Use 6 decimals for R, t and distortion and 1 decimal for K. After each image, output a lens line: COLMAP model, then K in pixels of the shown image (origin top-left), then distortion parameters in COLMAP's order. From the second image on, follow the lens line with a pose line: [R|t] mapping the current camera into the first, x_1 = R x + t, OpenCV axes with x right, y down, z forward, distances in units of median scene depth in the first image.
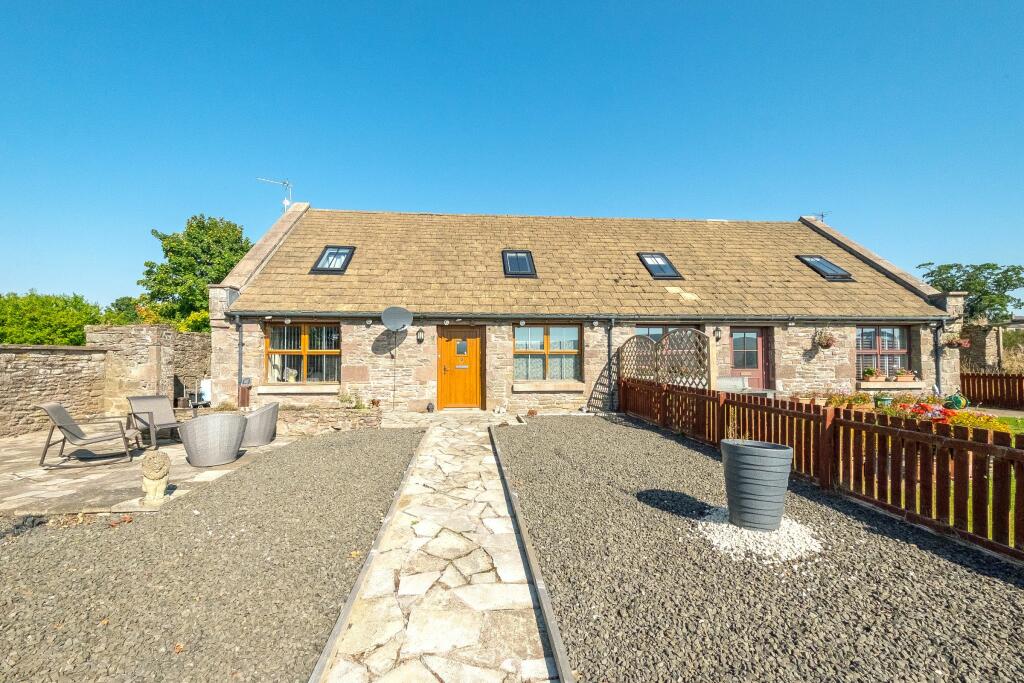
lens RADIAL K [[412.6, 0, 512.0], [0, 412.6, 341.5], [0, 0, 1]] dist [-0.000199, -0.000042]
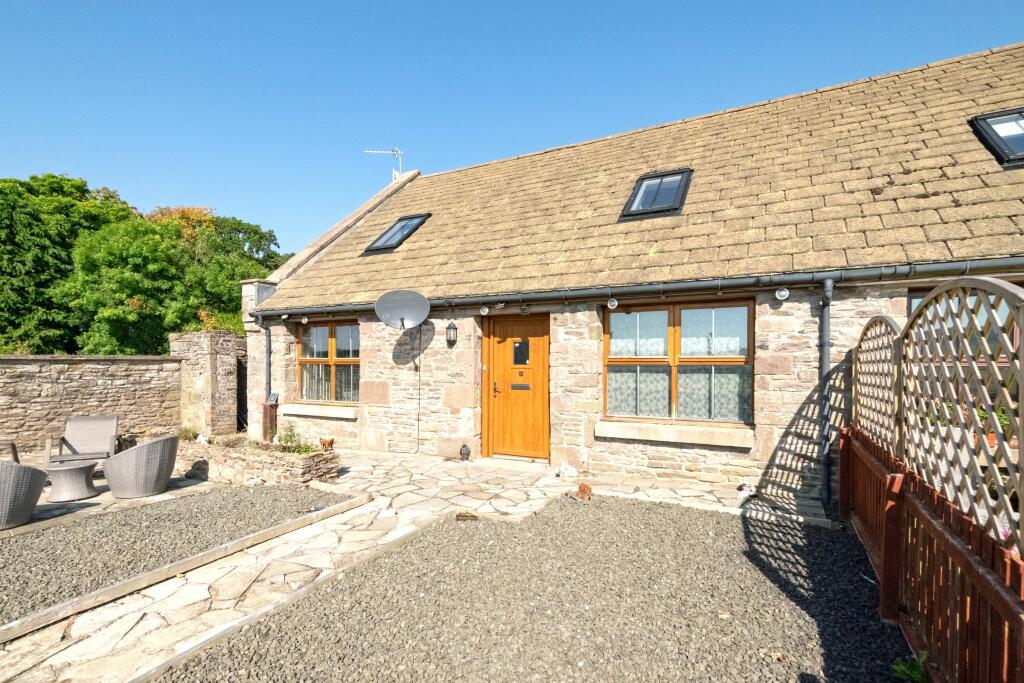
lens RADIAL K [[495.9, 0, 511.8], [0, 495.9, 359.0], [0, 0, 1]] dist [0.012857, 0.000076]
pose [[0.837276, -0.001728, -0.546777, 0.258319], [0.020694, 0.999379, 0.028531, 0.003006], [0.546388, -0.035203, 0.836792, 0.423498]]
